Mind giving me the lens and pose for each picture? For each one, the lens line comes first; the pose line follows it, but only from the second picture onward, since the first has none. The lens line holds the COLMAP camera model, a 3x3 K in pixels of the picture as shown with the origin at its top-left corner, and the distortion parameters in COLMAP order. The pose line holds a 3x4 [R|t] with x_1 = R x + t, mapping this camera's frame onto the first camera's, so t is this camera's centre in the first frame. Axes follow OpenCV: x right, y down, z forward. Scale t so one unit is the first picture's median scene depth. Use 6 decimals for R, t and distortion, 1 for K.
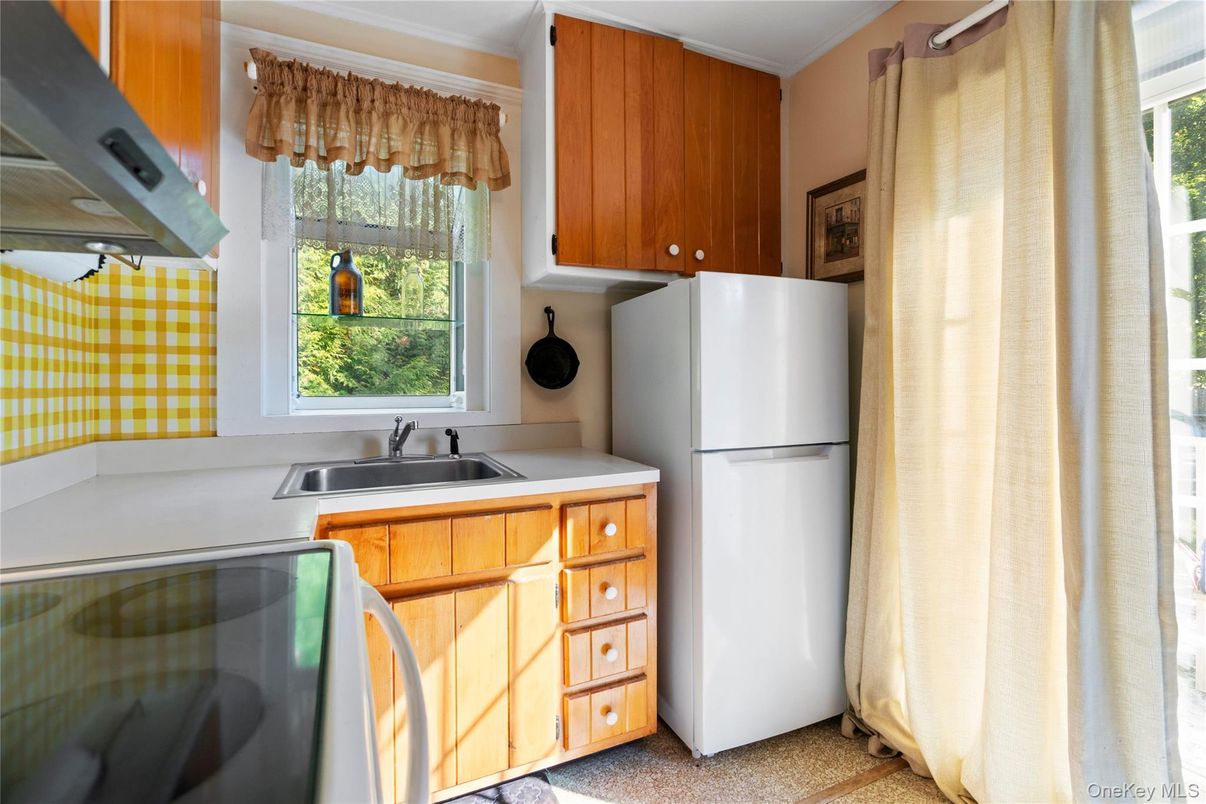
lens RADIAL K [[560.9, 0, 607.3], [0, 560.9, 384.1], [0, 0, 1]] dist [-0.011587, 0.000246]
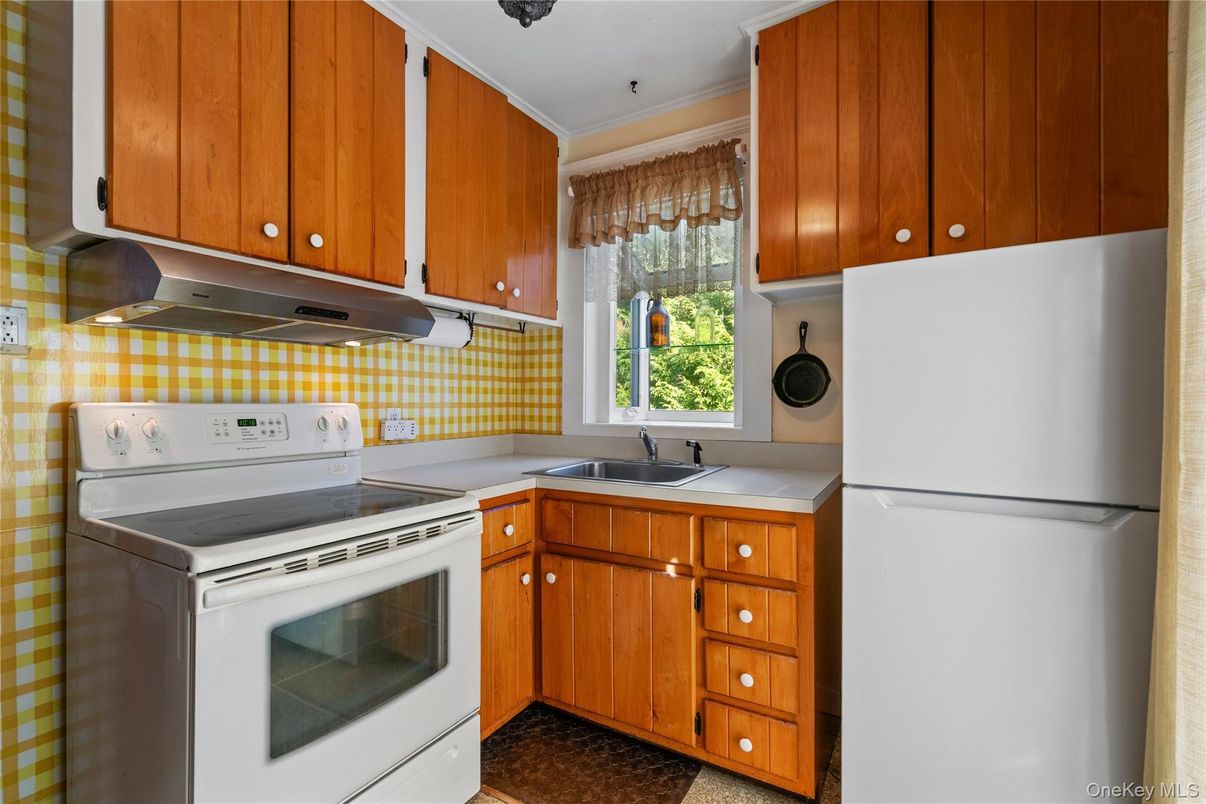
lens RADIAL K [[584.3, 0, 603.0], [0, 584.3, 402.0], [0, 0, 1]] dist [-0.013614, 0.000236]
pose [[0.523574, 0.006267, -0.851957, 0.717423], [-0.011113, 0.999938, 0.000525, 0.000935], [0.851907, 0.009193, 0.523612, 0.248679]]
